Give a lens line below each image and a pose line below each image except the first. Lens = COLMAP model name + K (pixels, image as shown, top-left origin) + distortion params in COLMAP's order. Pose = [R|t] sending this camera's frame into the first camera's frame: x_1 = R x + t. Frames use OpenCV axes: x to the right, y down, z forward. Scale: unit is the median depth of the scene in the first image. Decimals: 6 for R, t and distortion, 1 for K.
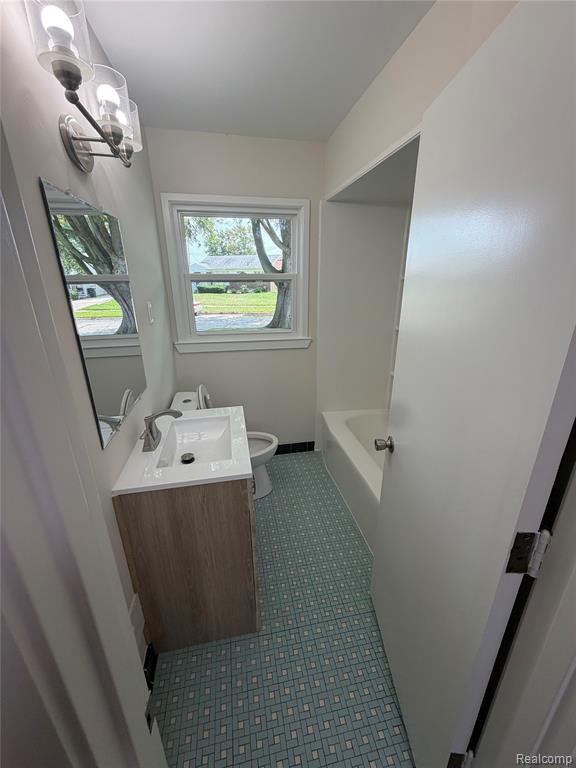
lens RADIAL K [[307.2, 0, 288.0], [0, 307.2, 382.7], [0, 0, 1]] dist [-0.003264, -0.000627]
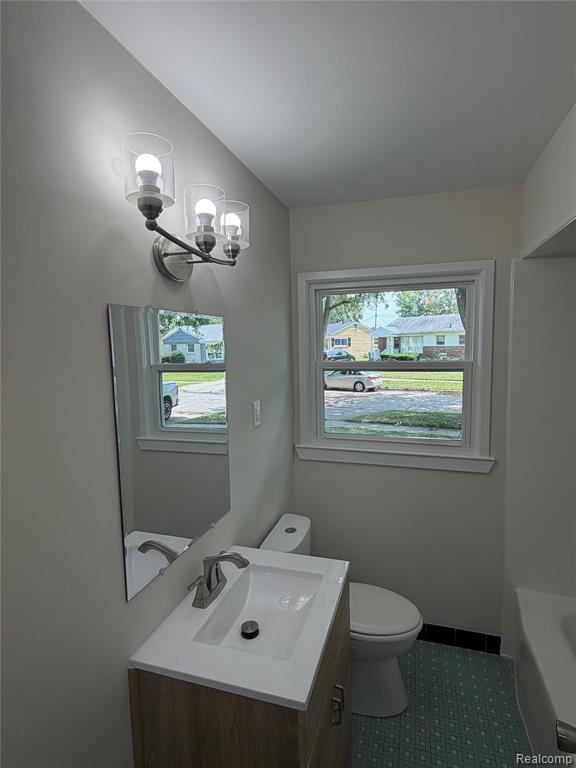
lens RADIAL K [[410.9, 0, 290.2], [0, 410.9, 382.2], [0, 0, 1]] dist [-0.000030, -0.000368]
pose [[0.878330, 0.031415, -0.477021, 0.120960], [-0.140930, 0.970509, -0.195577, -0.087261], [0.456810, 0.239008, 0.856855, 0.066200]]
